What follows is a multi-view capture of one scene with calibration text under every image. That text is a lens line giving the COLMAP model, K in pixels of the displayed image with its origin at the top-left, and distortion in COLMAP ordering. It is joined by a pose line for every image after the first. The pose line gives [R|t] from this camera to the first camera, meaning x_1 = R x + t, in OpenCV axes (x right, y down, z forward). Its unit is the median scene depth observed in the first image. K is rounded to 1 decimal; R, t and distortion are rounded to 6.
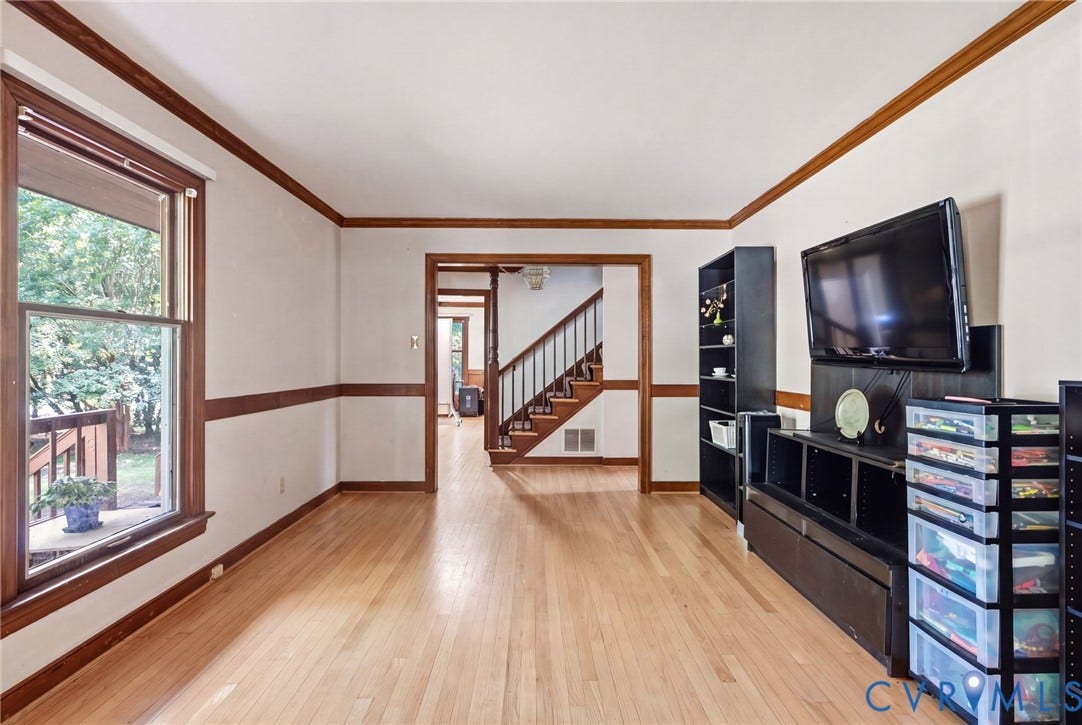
lens RADIAL K [[477.5, 0, 537.1], [0, 477.5, 352.4], [0, 0, 1]] dist [-0.001326, -0.000104]
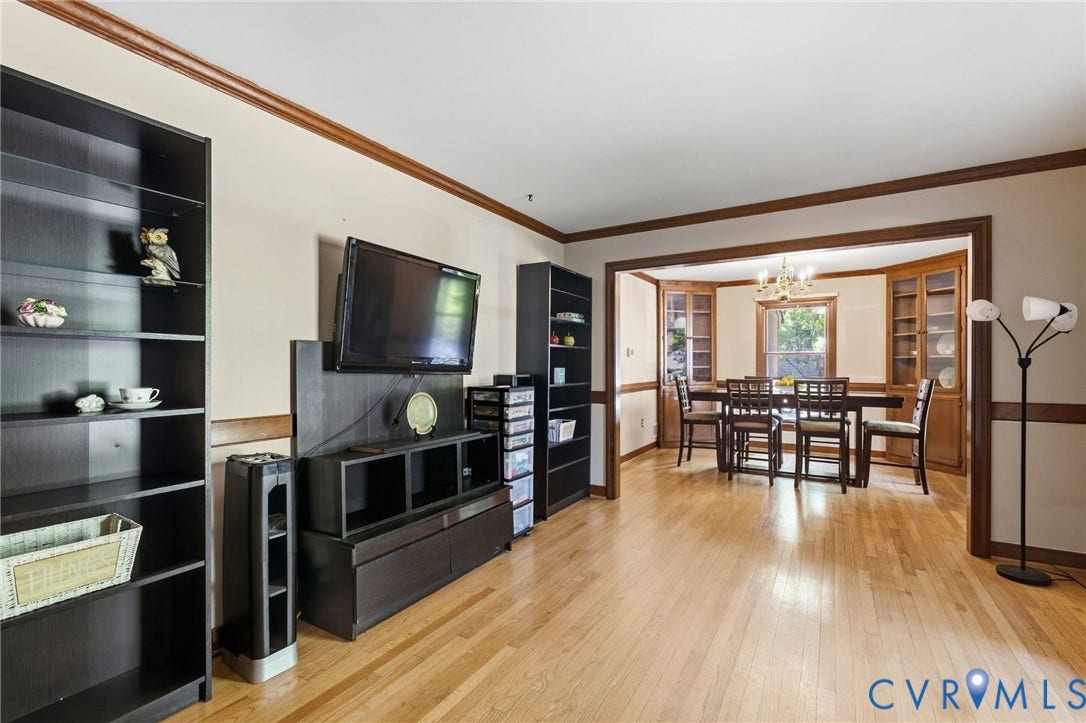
lens RADIAL K [[479.8, 0, 542.5], [0, 479.8, 363.8], [0, 0, 1]] dist [-0.001800, -0.000232]
pose [[-0.846993, 0.000762, 0.531604, -0.232635], [-0.008265, 0.999859, -0.014602, 0.024868], [-0.531540, -0.016761, -0.846867, 2.027408]]
